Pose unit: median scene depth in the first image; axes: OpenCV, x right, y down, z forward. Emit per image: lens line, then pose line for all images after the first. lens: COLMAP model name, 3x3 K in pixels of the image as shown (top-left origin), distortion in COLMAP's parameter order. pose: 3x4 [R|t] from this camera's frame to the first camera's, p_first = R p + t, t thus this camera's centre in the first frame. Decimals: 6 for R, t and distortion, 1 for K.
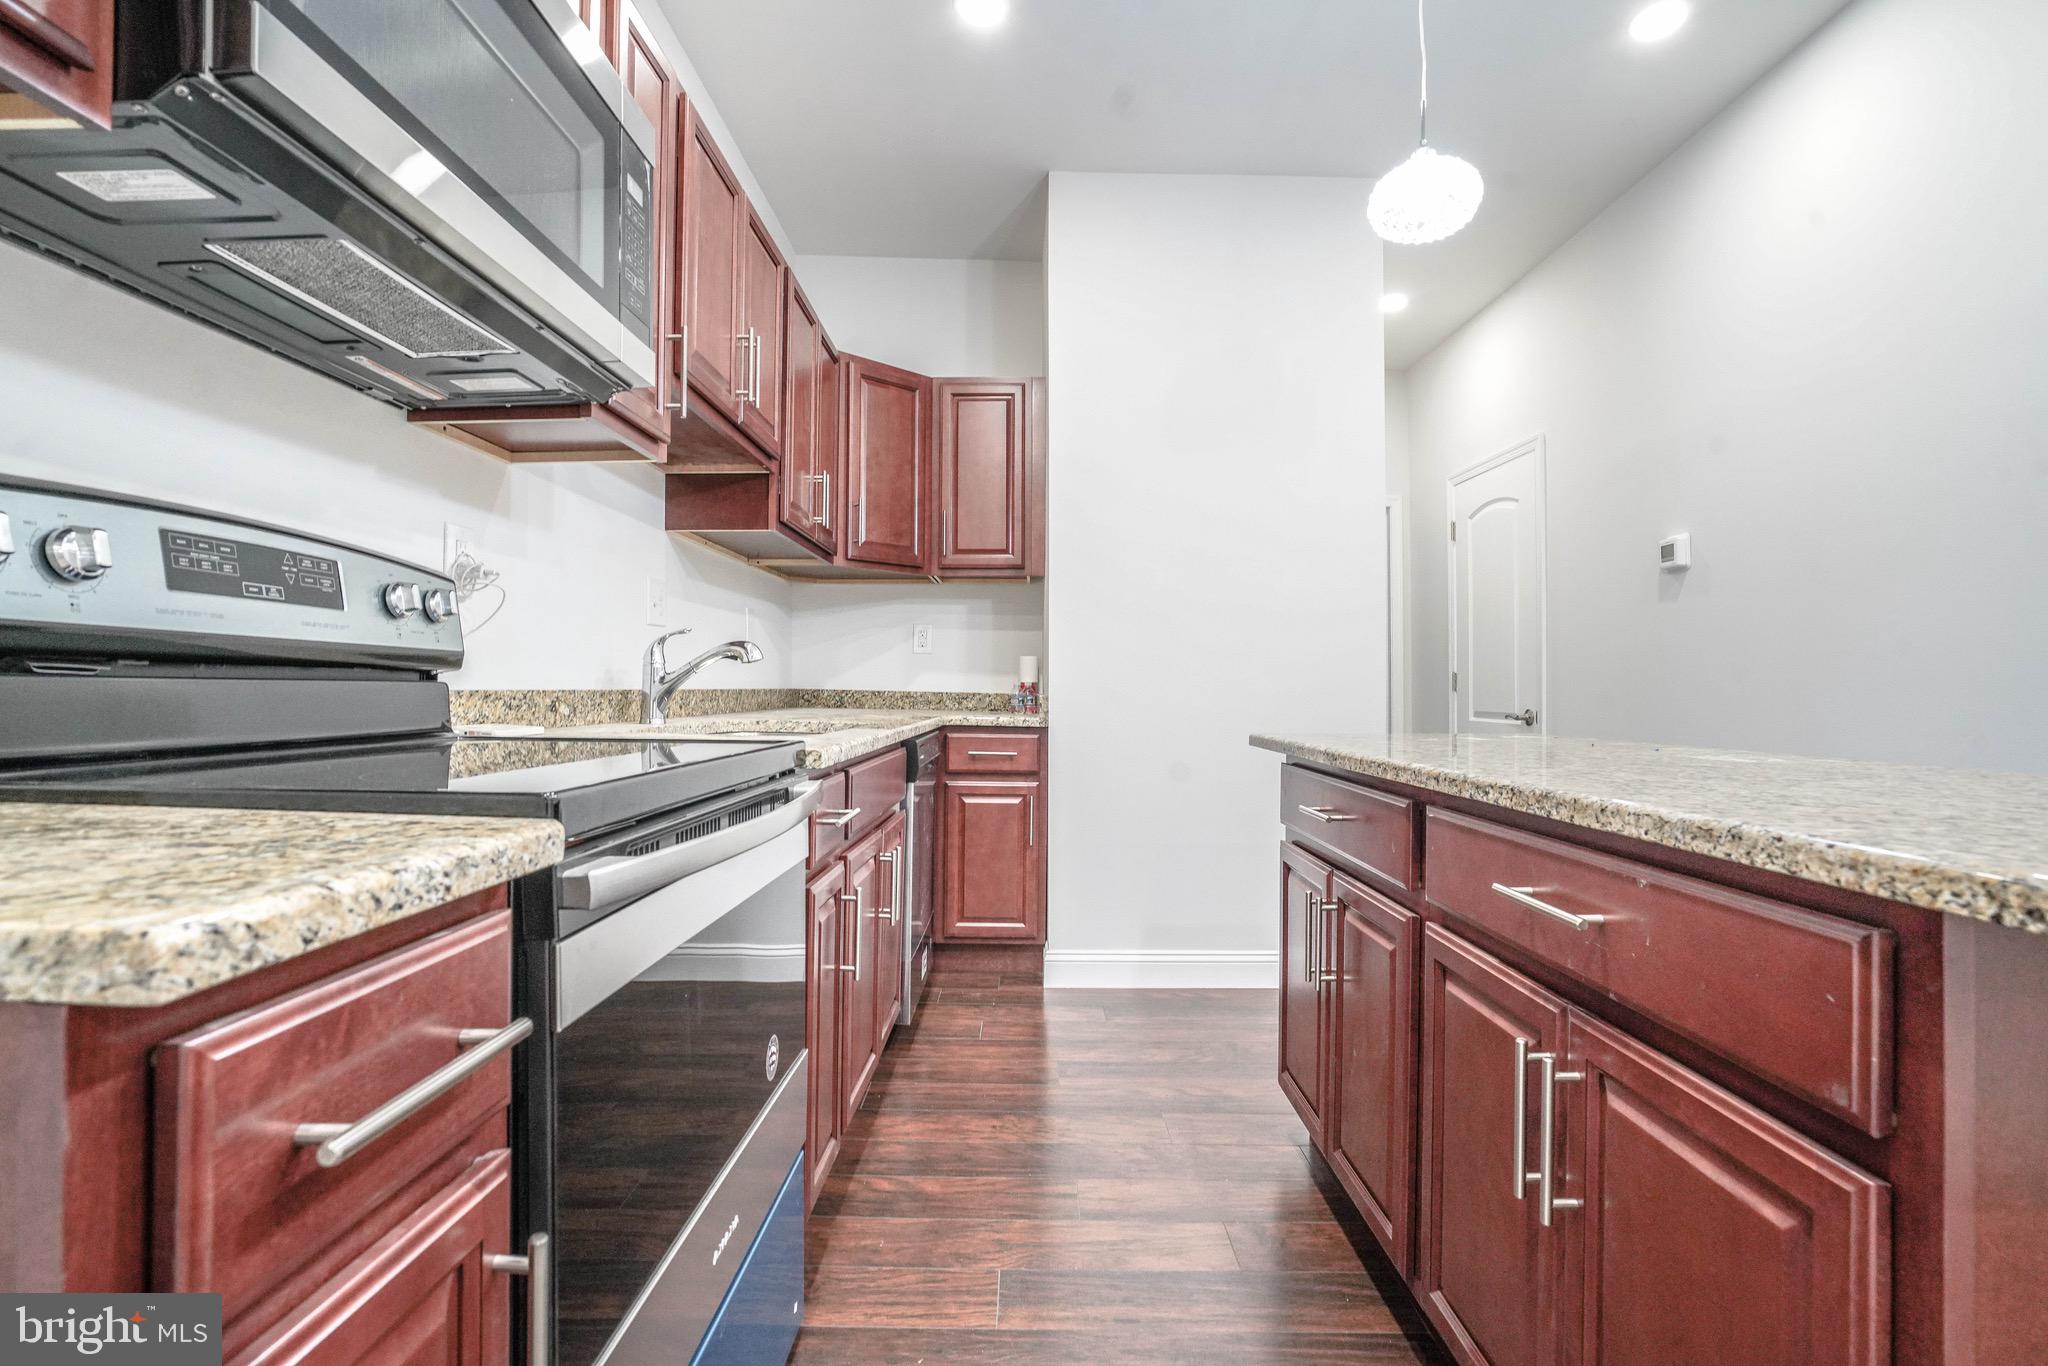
lens RADIAL K [[940.1, 0, 1021.0], [0, 940.1, 688.7], [0, 0, 1]] dist [-0.058843, 0.021851]
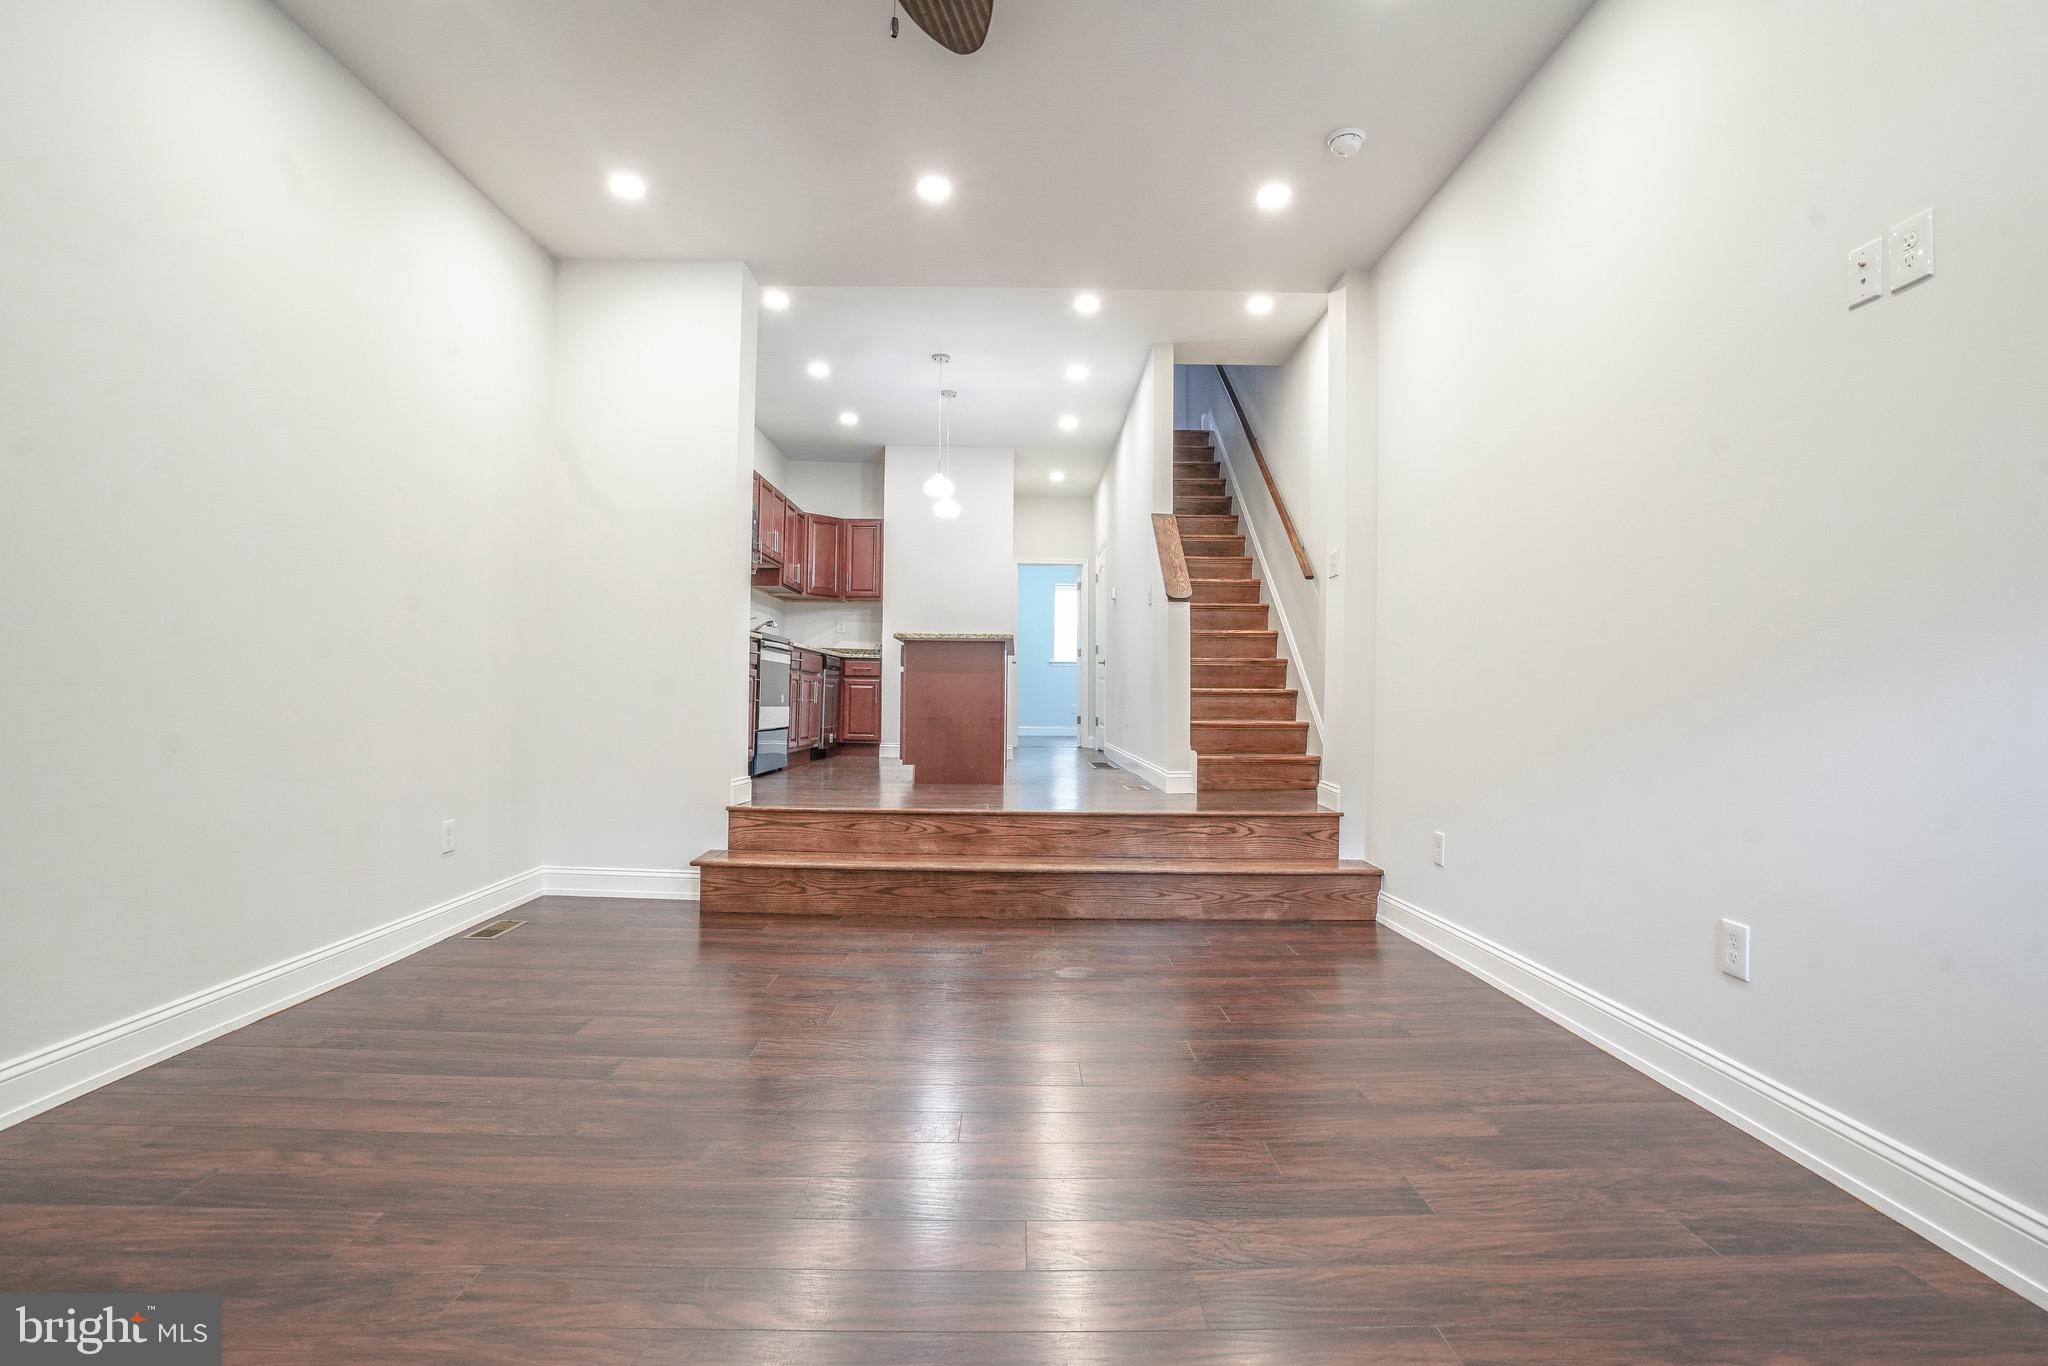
lens RADIAL K [[940.1, 0, 1018.4], [0, 940.1, 693.7], [0, 0, 1]] dist [-0.058843, 0.021851]
pose [[0.999885, 0.007492, 0.013168, 0.626126], [-0.007422, 0.999958, -0.005323, 0.253146], [-0.013207, 0.005225, 0.999899, -2.726661]]
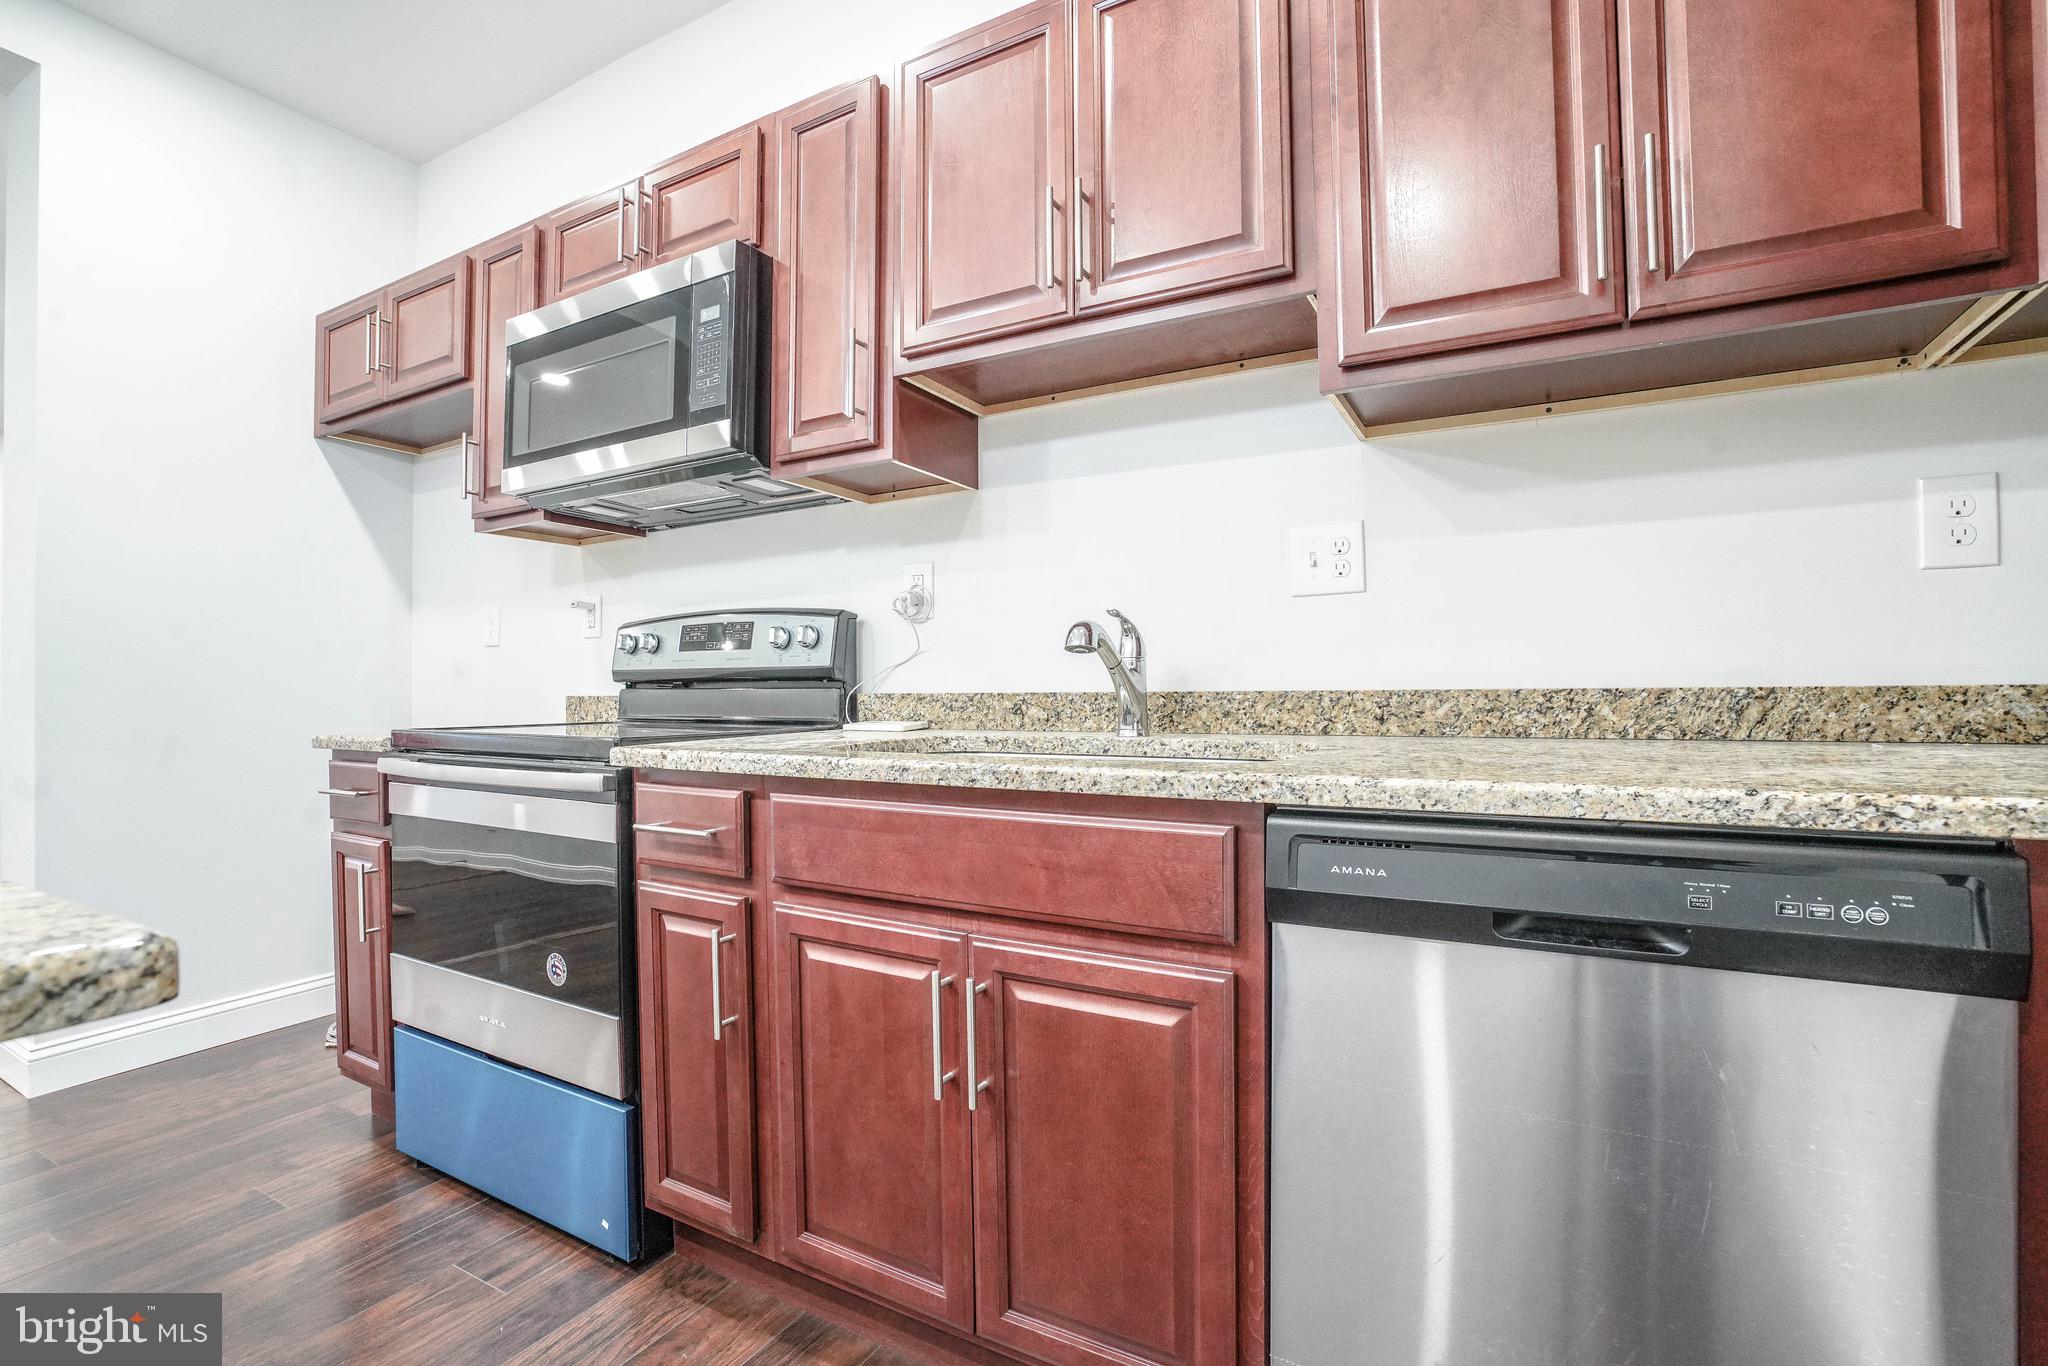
lens RADIAL K [[940.1, 0, 1021.8], [0, 940.1, 684.7], [0, 0, 1]] dist [-0.058843, 0.021851]
pose [[-0.478791, -0.011500, -0.877854, 0.375895], [0.002557, 0.999892, -0.014494, 0.007060], [0.877925, -0.009184, -0.478710, 1.444419]]
